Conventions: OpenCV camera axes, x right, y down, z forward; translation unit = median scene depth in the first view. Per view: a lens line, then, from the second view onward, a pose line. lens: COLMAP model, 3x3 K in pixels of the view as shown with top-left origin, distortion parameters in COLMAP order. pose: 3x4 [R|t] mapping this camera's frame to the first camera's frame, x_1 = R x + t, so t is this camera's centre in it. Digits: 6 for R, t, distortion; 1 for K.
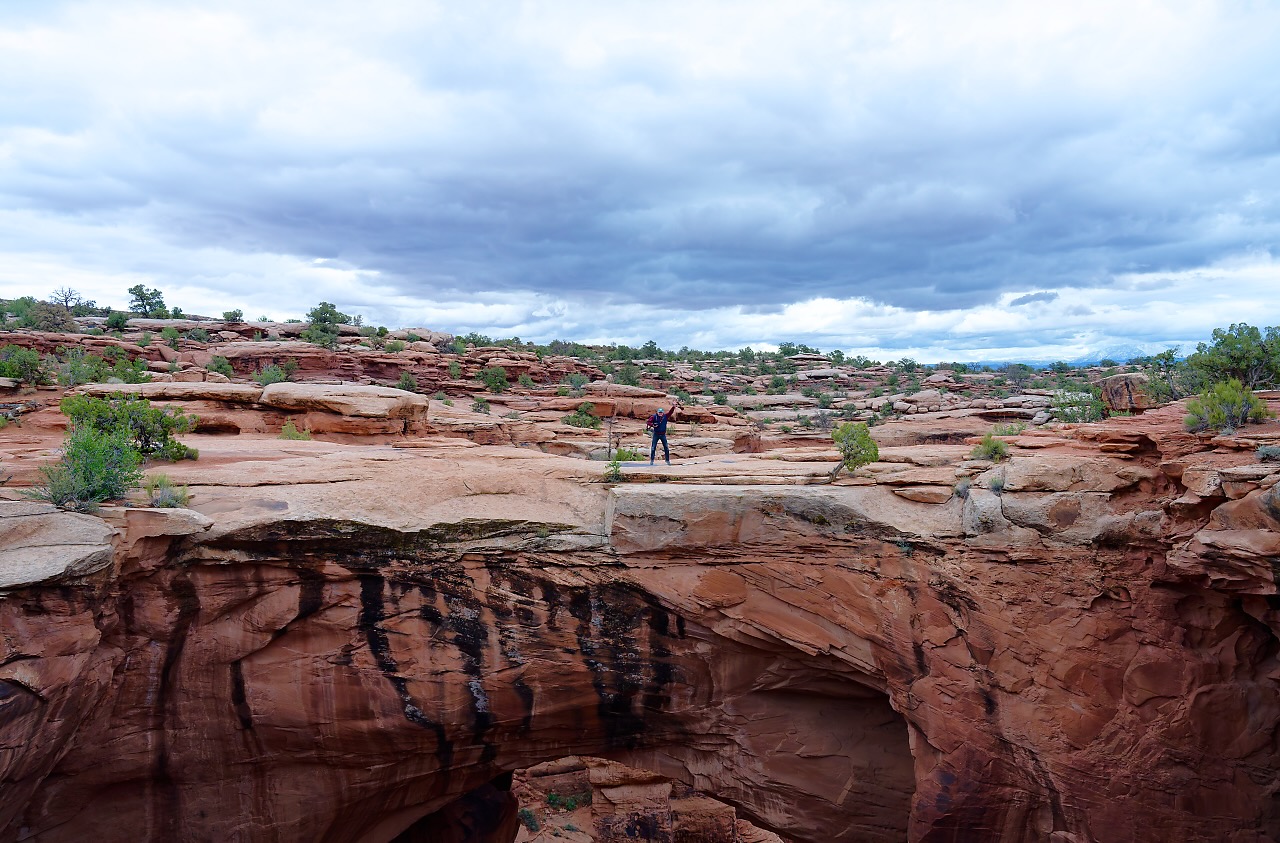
lens RADIAL K [[992.7, 0, 632.4], [0, 992.7, 416.1], [0, 0, 1]] dist [-0.091126, 0.114279]
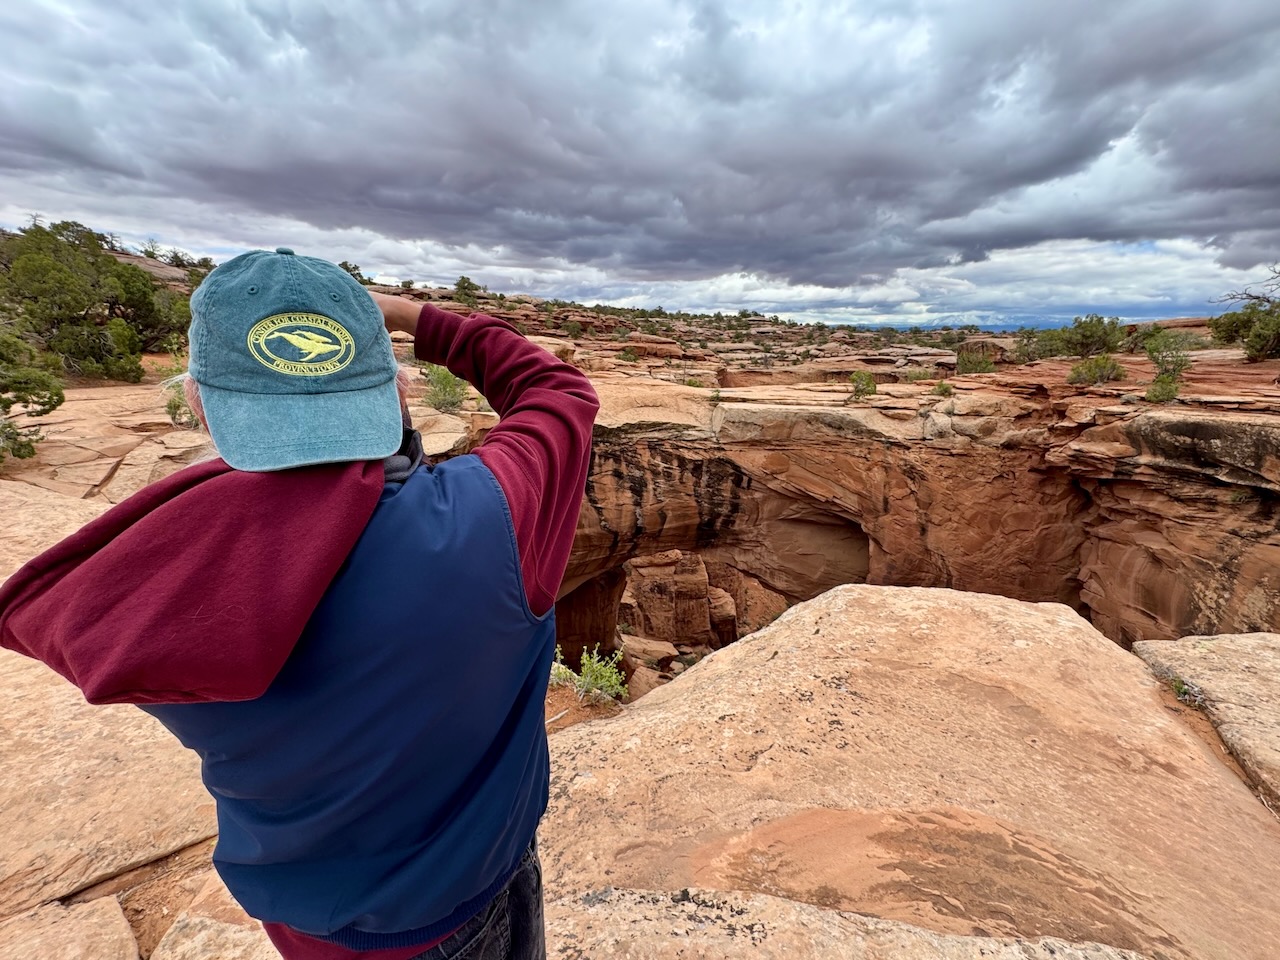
lens RADIAL K [[581.0, 0, 627.7], [0, 581.0, 529.0], [0, 0, 1]] dist [-0.015399, 0.002092]
pose [[0.999573, 0.028227, -0.007539, -0.170734], [-0.024828, 0.956682, 0.290074, -0.012140], [0.015401, -0.289763, 0.956975, -0.055032]]
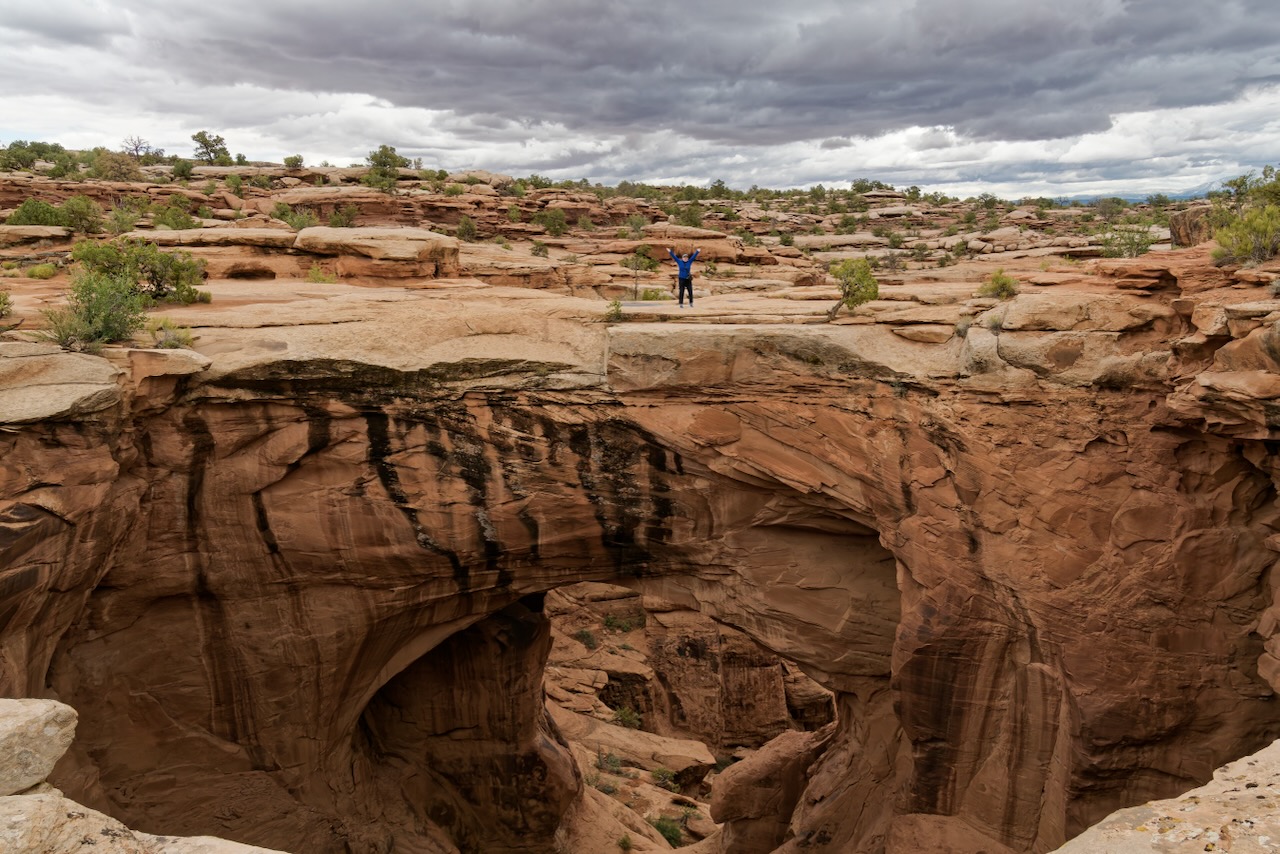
lens RADIAL K [[962.6, 0, 604.1], [0, 962.6, 487.1], [0, 0, 1]] dist [-0.023596, 0.007728]
pose [[0.994644, 0.013026, -0.102539, 0.078058], [0.010940, 0.973189, 0.229749, 0.005352], [0.102782, -0.229640, 0.967833, 0.013149]]
